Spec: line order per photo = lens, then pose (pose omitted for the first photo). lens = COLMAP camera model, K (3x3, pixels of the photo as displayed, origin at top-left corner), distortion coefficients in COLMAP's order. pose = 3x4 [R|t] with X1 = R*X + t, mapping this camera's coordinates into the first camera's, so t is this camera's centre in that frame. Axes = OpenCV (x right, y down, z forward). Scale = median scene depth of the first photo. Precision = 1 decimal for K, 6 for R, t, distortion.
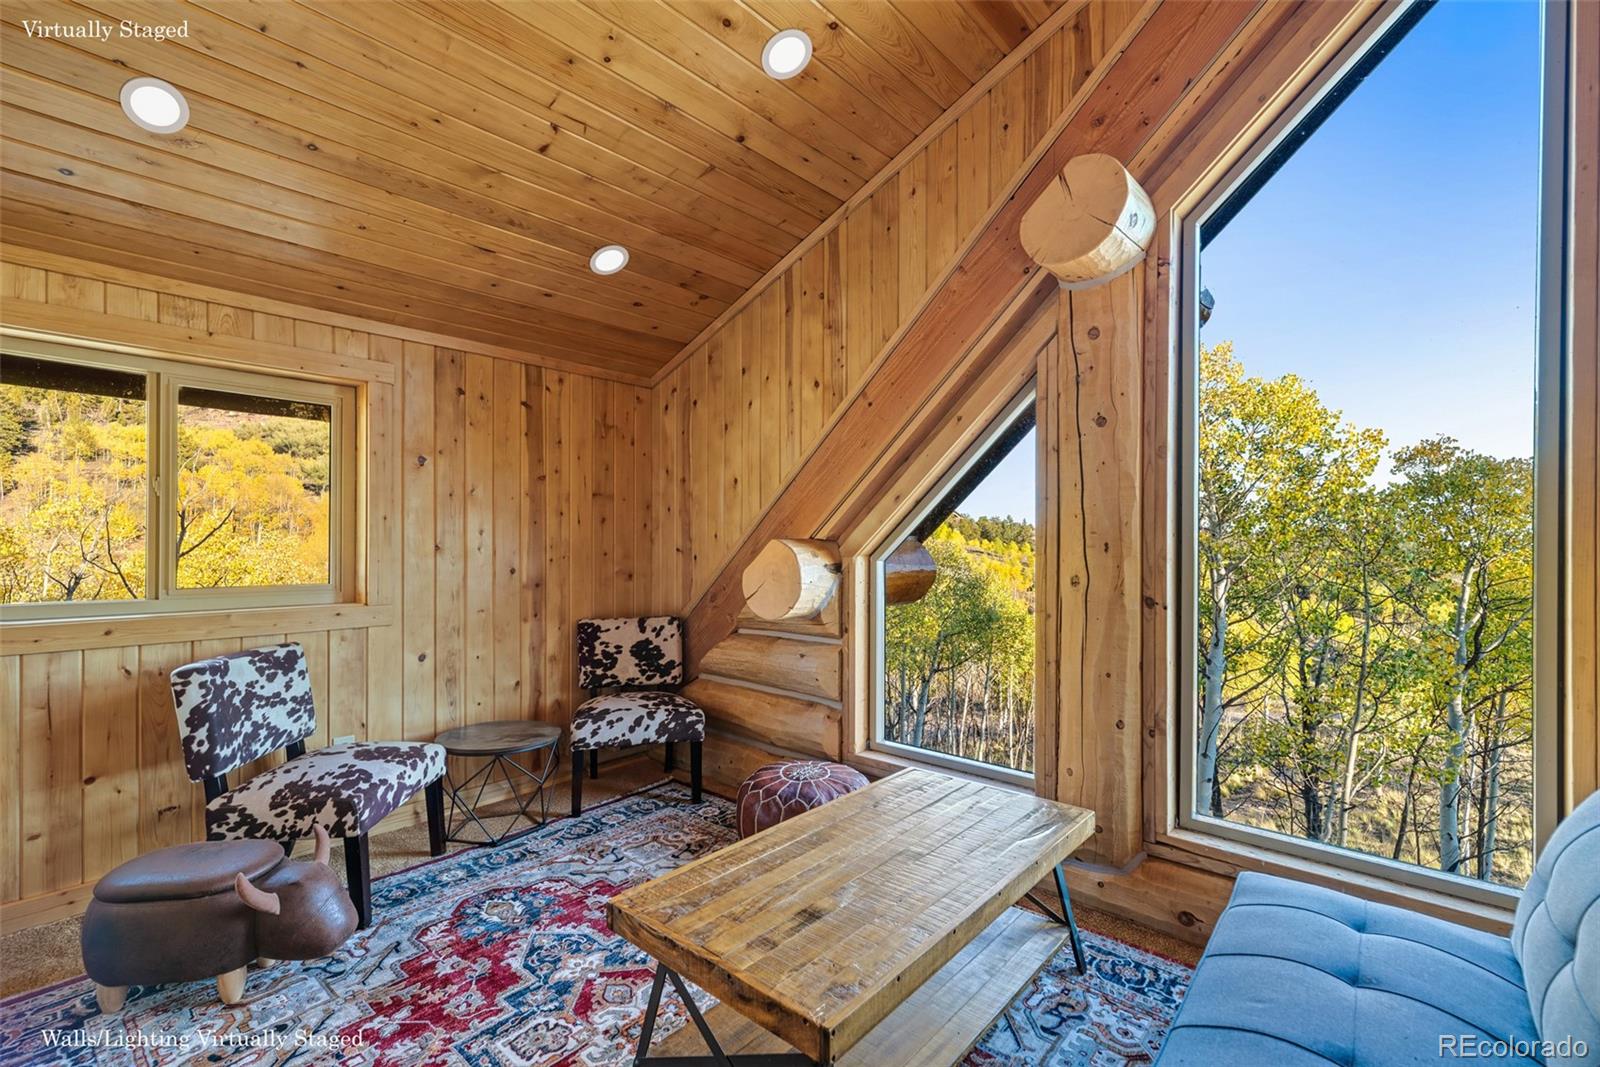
lens RADIAL K [[695.9, 0, 790.7], [0, 695.9, 545.0], [0, 0, 1]] dist [0.008307, -0.000022]
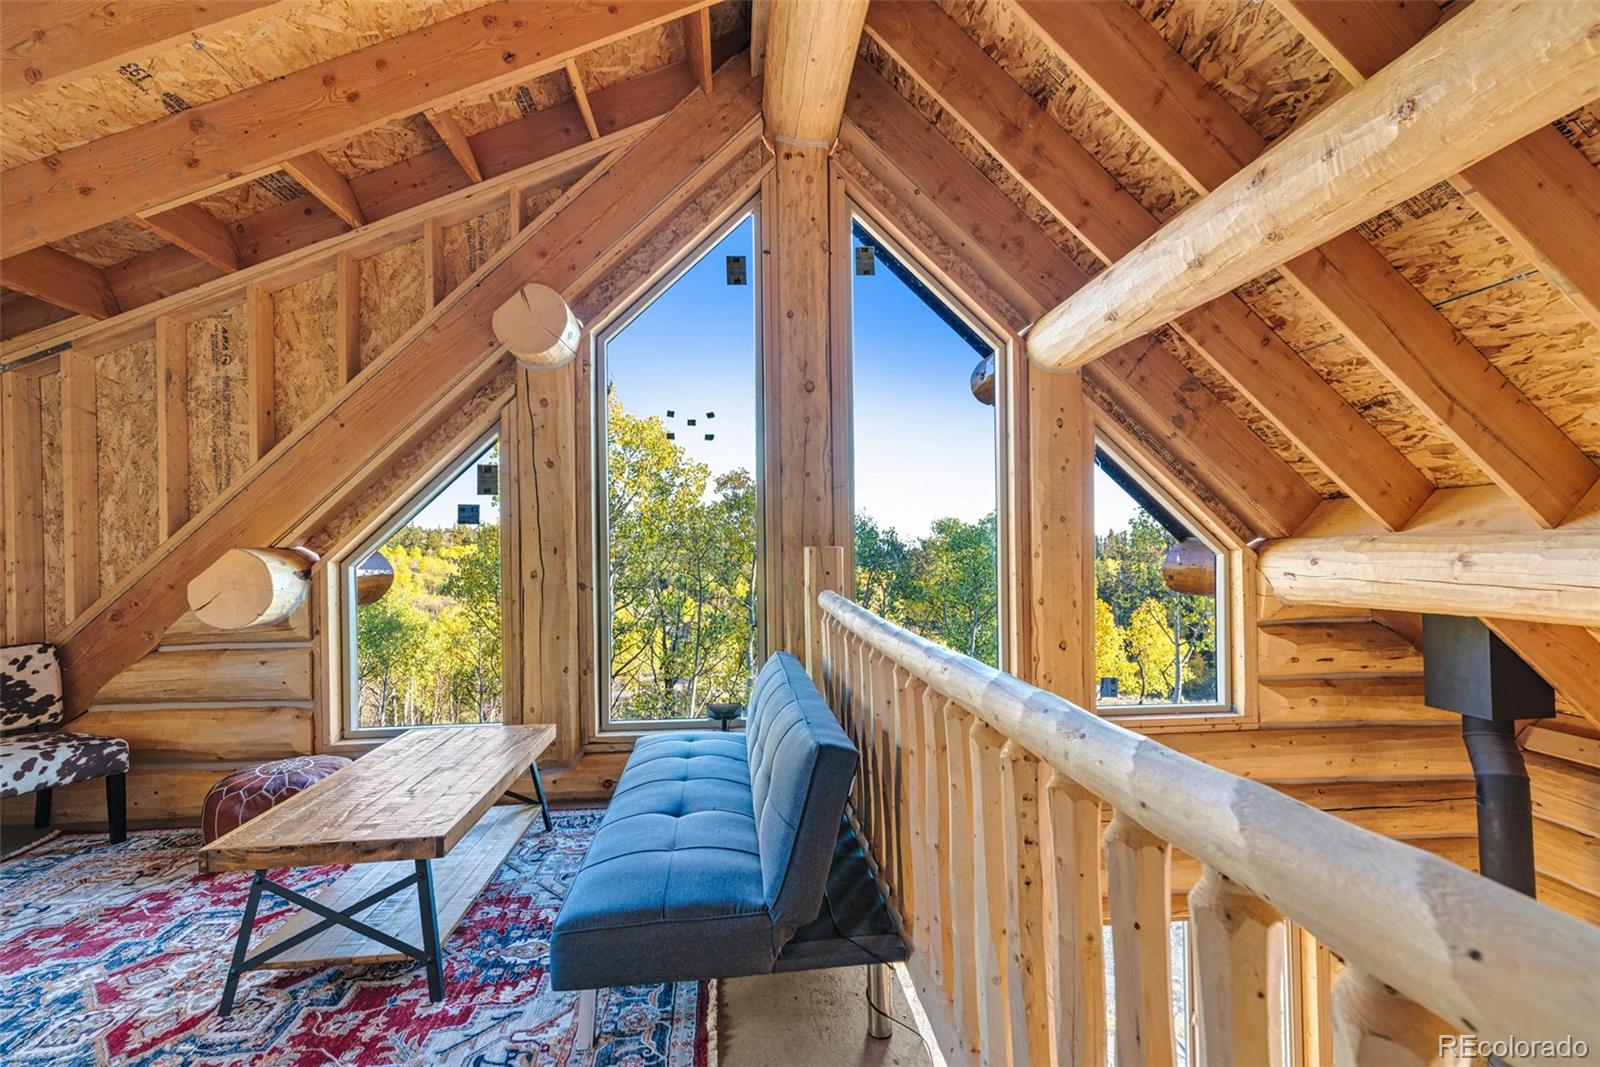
lens RADIAL K [[695.9, 0, 794.2], [0, 695.9, 542.9], [0, 0, 1]] dist [0.008307, -0.000022]
pose [[0.683174, -0.010519, 0.730180, -0.208963], [0.015708, 0.999877, -0.000292, -0.003692], [-0.730087, 0.011669, 0.683255, -0.281233]]
